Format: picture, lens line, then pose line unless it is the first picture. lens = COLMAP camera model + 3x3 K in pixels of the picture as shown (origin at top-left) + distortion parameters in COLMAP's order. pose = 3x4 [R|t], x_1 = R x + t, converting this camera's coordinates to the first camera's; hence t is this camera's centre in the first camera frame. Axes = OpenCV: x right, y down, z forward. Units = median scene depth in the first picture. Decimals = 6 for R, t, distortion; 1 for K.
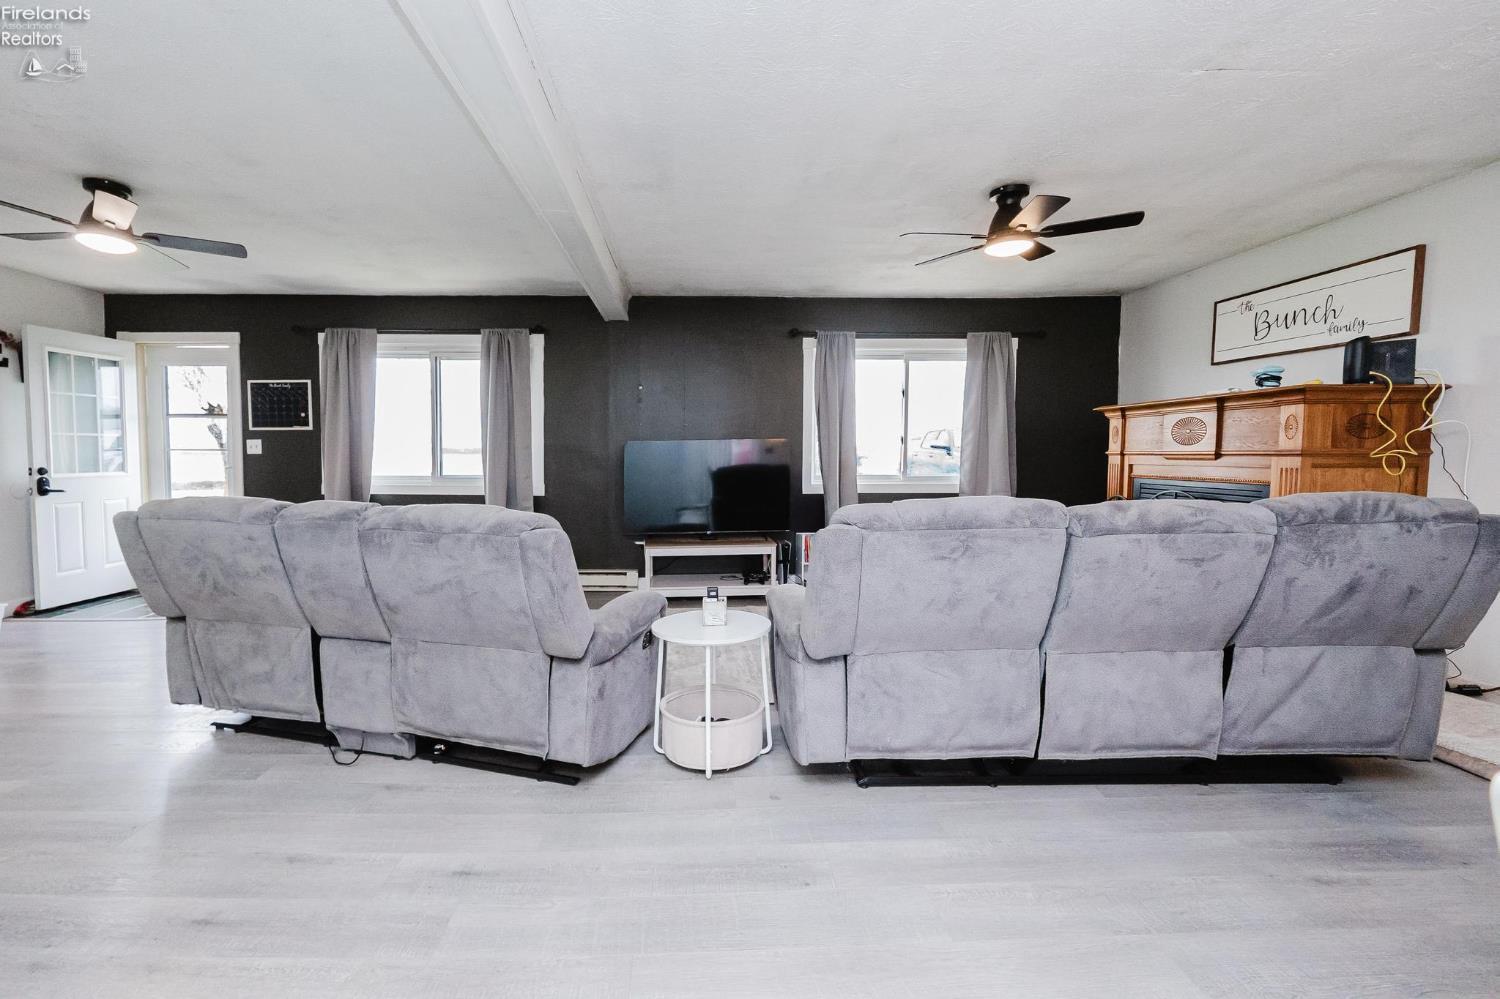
lens RADIAL K [[656.9, 0, 703.4], [0, 656.9, 485.5], [0, 0, 1]] dist [-0.004468, -0.000328]
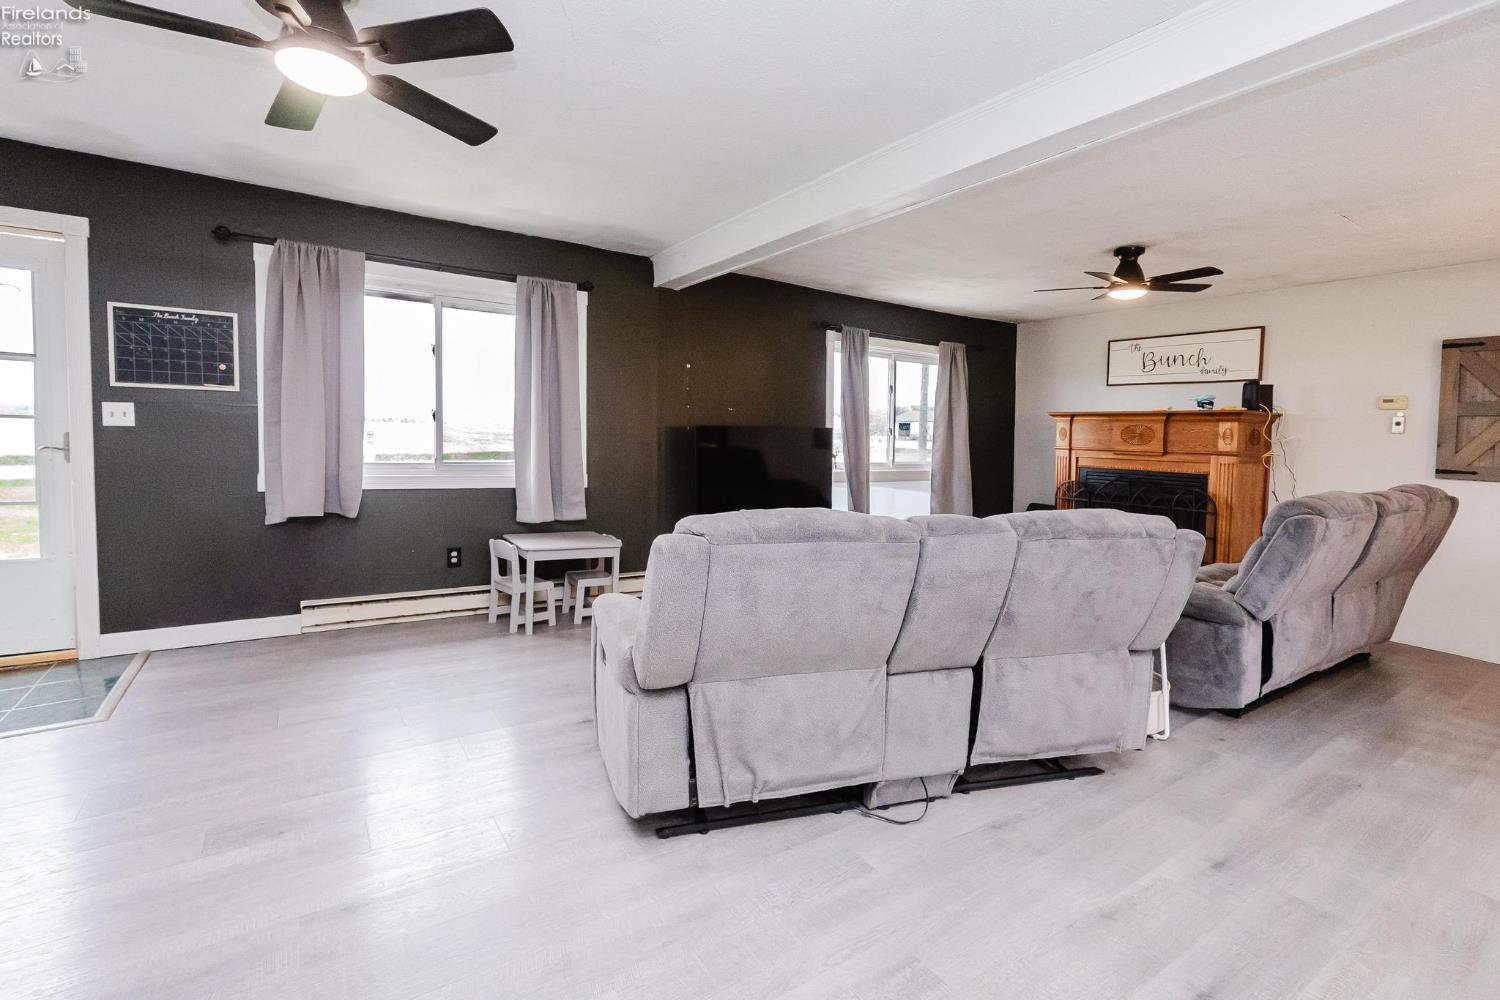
lens RADIAL K [[679.1, 0, 749.2], [0, 679.1, 459.0], [0, 0, 1]] dist [-0.005120, -0.000367]
pose [[0.840127, 0.004866, 0.542367, -0.551330], [-0.002092, 0.999981, -0.005731, -0.016070], [-0.542385, 0.003680, 0.840122, 0.174114]]
